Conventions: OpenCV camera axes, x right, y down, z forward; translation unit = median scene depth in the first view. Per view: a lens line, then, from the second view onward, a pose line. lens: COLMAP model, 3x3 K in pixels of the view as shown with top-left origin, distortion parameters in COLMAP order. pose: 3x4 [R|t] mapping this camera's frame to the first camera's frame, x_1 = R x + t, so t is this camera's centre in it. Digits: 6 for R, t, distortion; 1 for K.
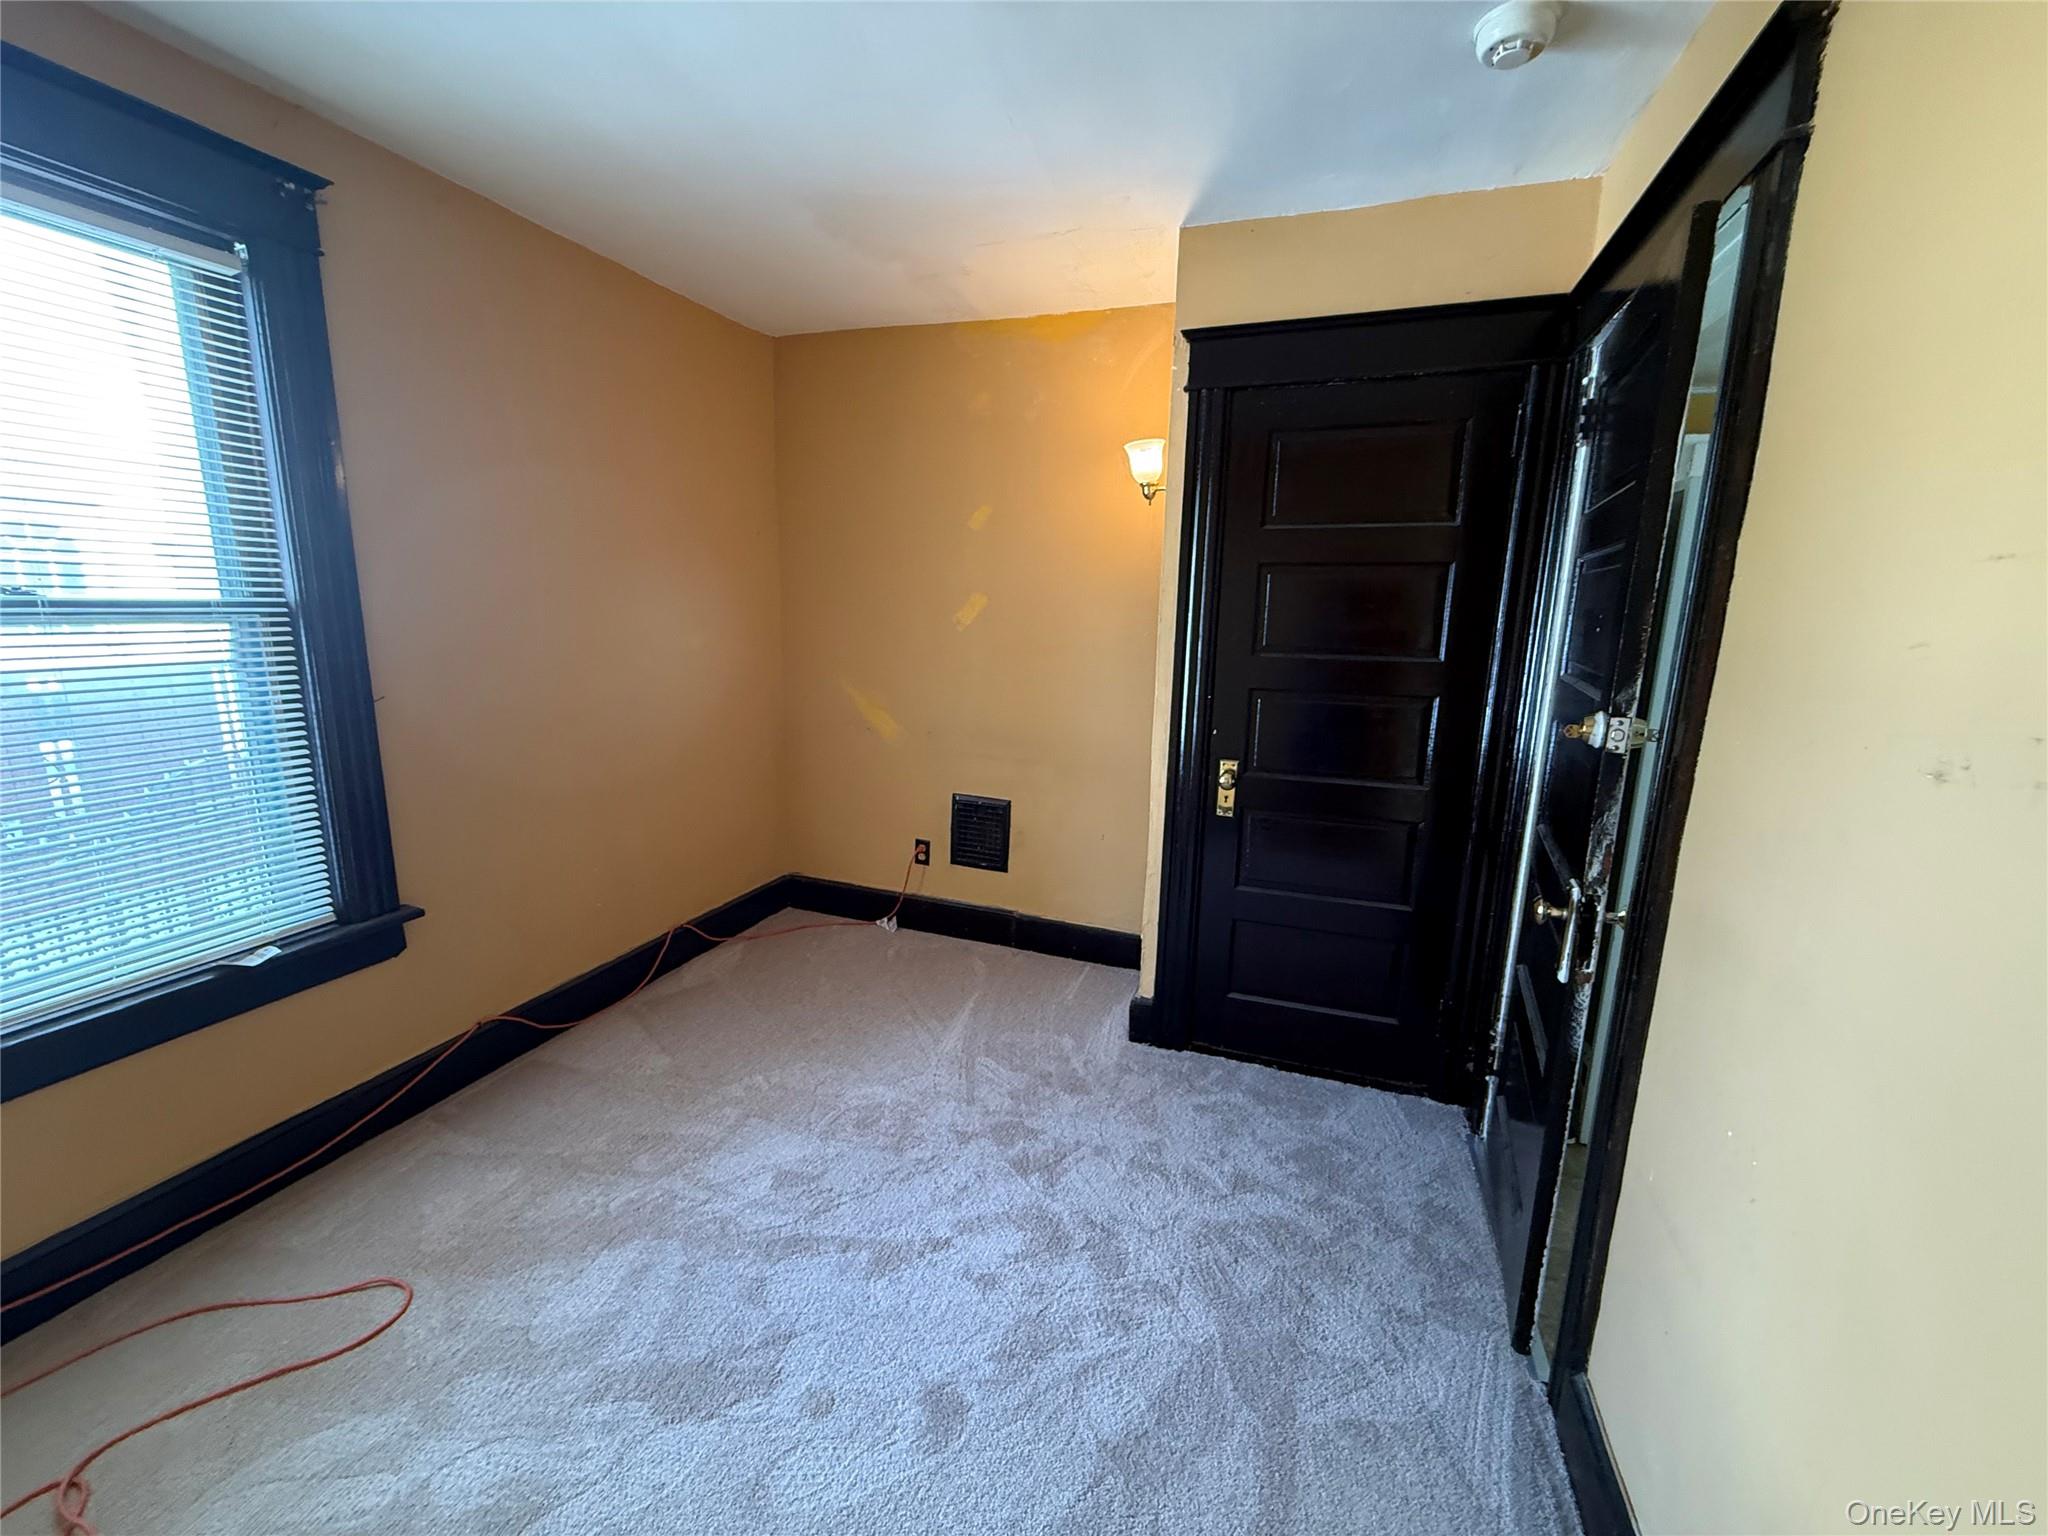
lens RADIAL K [[819.1, 0, 1026.7], [0, 819.1, 767.2], [0, 0, 1]] dist [-0.000903, -0.000407]
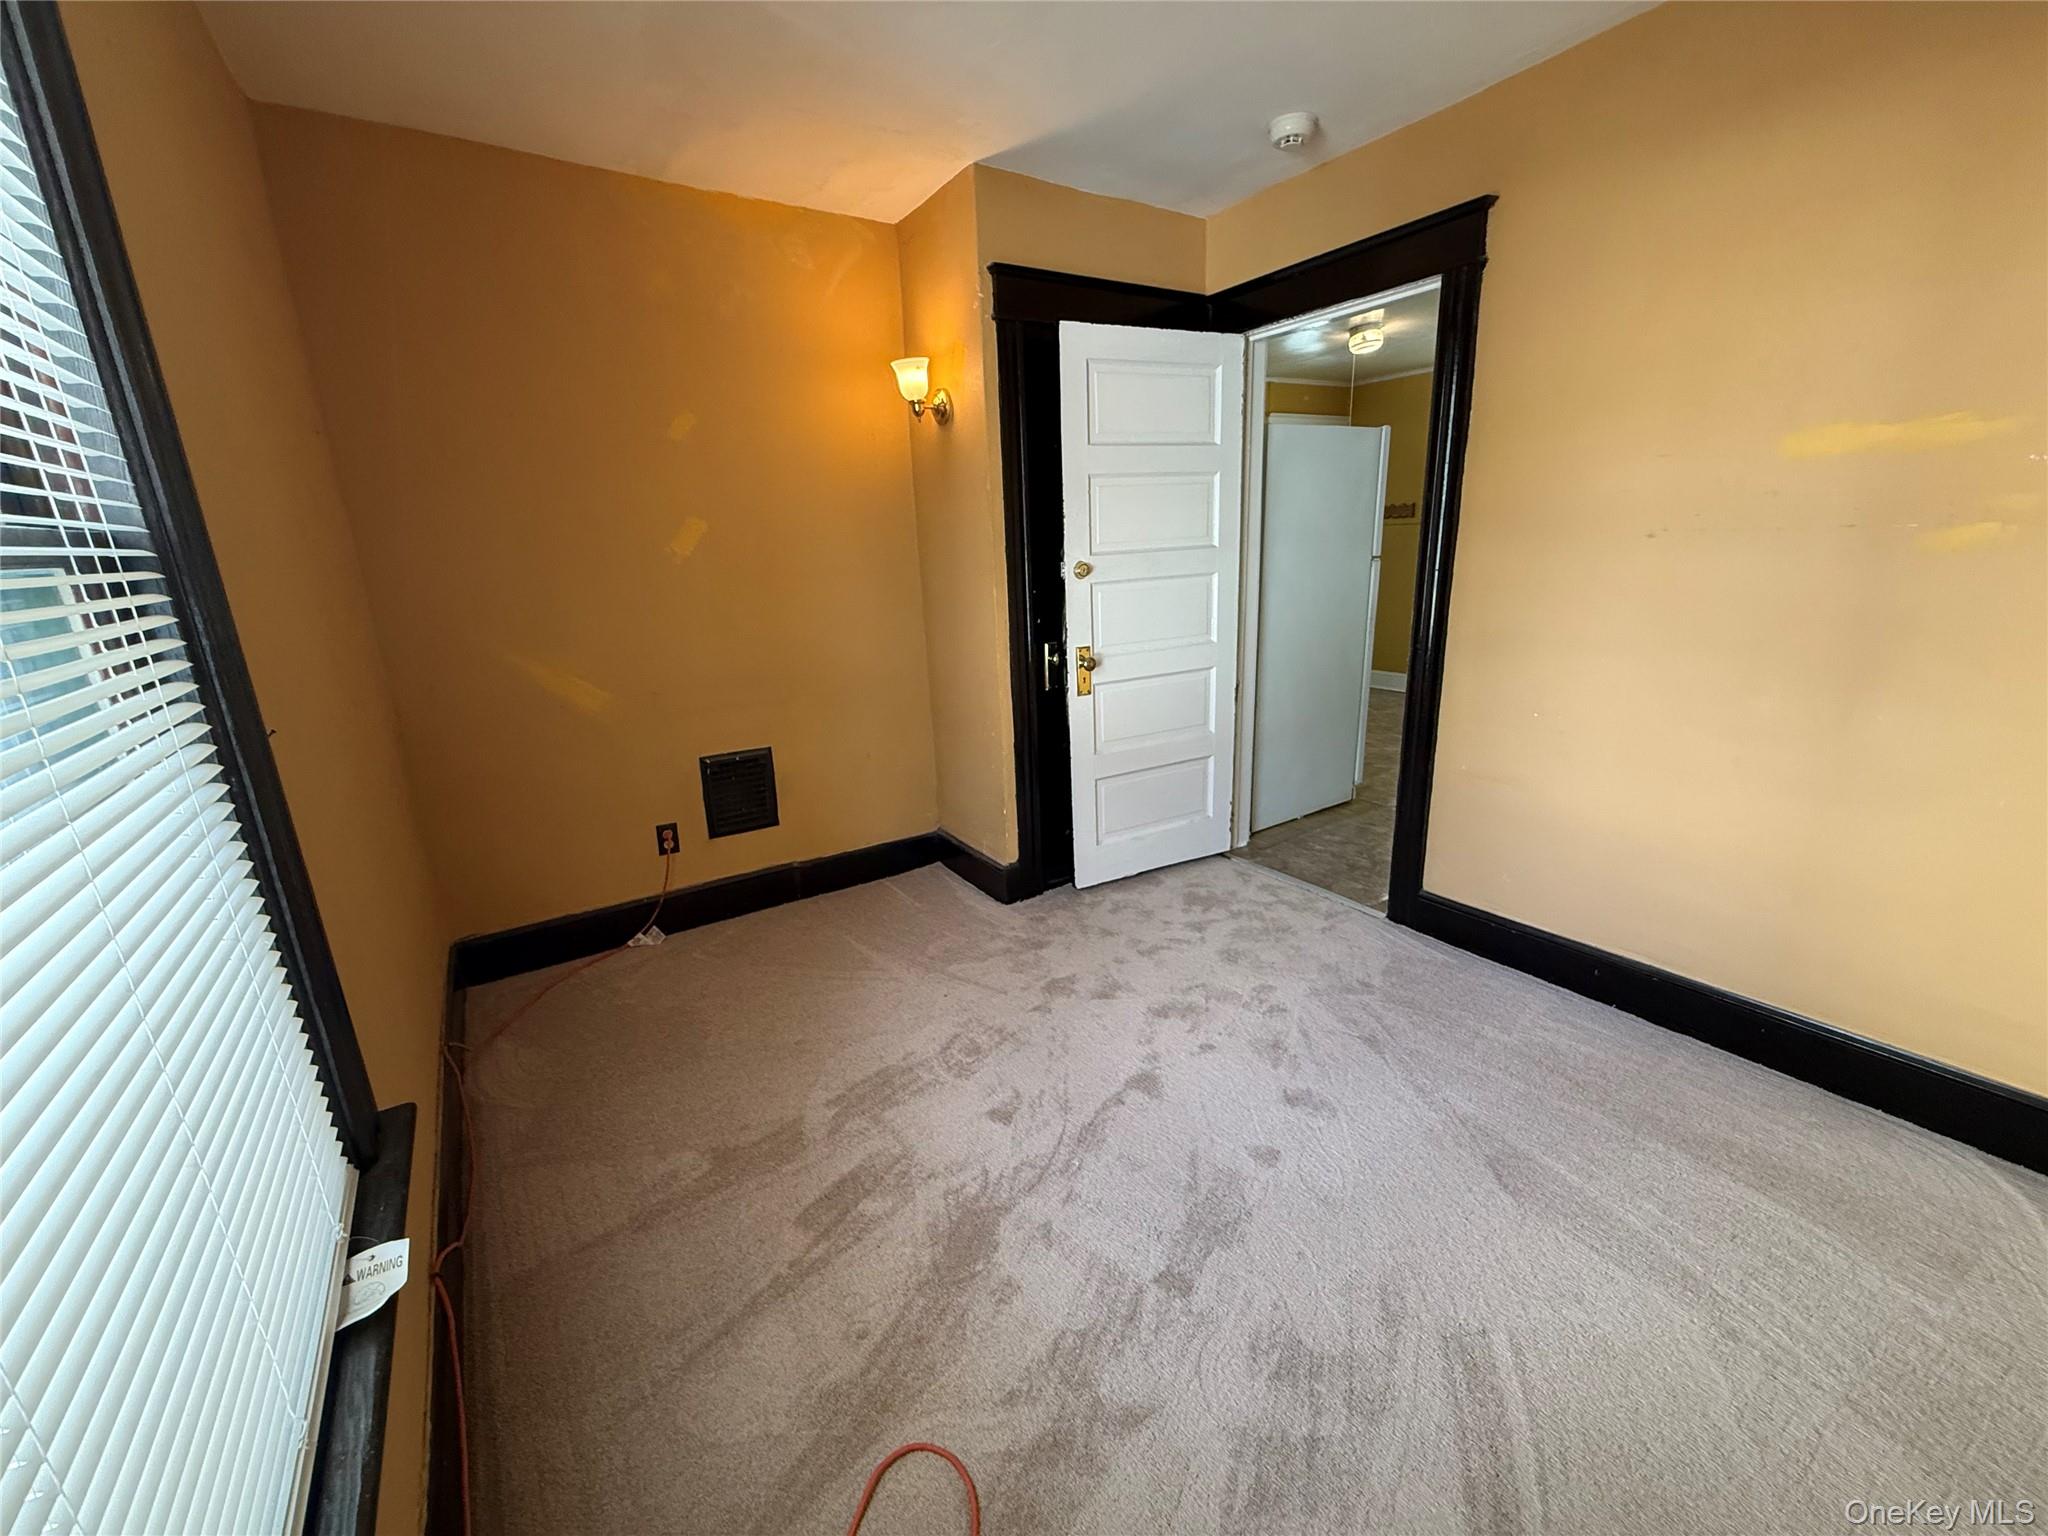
lens RADIAL K [[819.1, 0, 1022.5], [0, 819.1, 761.4], [0, 0, 1]] dist [-0.000903, -0.000407]
pose [[0.594468, -0.259321, 0.761157, -0.689111], [0.210033, 0.963787, 0.164320, -0.042840], [-0.776205, 0.062185, 0.627406, 0.258566]]
